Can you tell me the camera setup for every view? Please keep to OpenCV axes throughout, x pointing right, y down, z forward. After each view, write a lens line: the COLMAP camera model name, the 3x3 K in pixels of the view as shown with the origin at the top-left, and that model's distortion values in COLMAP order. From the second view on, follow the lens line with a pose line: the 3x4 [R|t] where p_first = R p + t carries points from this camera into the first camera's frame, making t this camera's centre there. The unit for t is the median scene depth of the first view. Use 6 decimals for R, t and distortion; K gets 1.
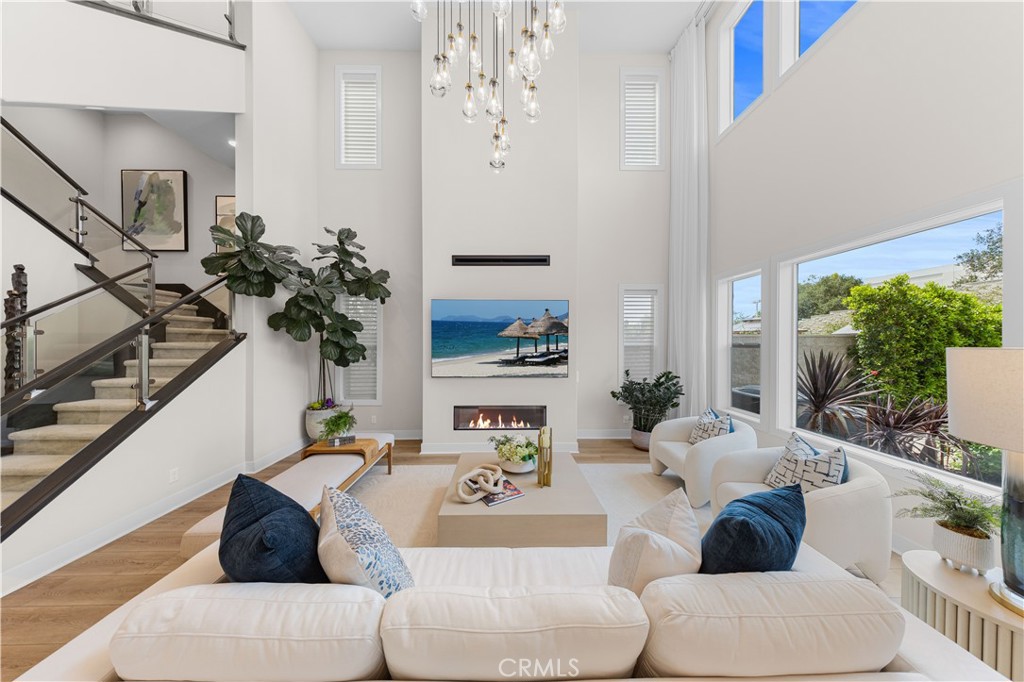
lens RADIAL K [[308.6, 0, 517.7], [0, 308.6, 341.9], [0, 0, 1]] dist [0.001704, -0.000327]
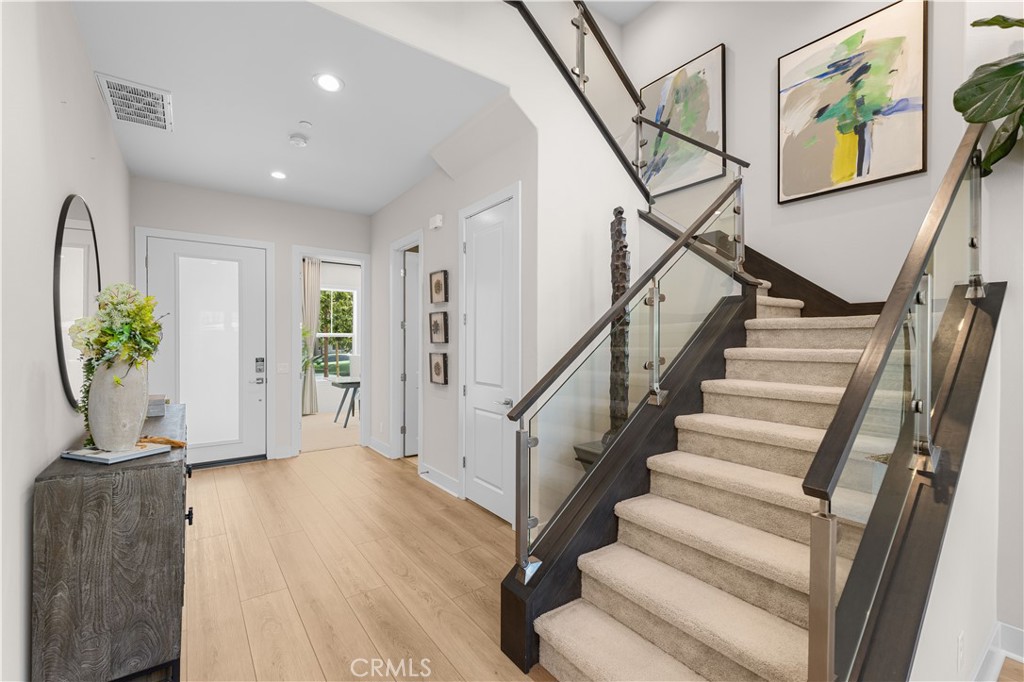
lens RADIAL K [[433.9, 0, 502.9], [0, 433.9, 344.9], [0, 0, 1]] dist [0.018053, 0.000187]
pose [[0.567246, 0.007477, -0.823514, -0.775422], [0.002484, 0.999939, 0.010791, 0.040202], [0.823545, -0.008167, 0.567193, 0.185092]]
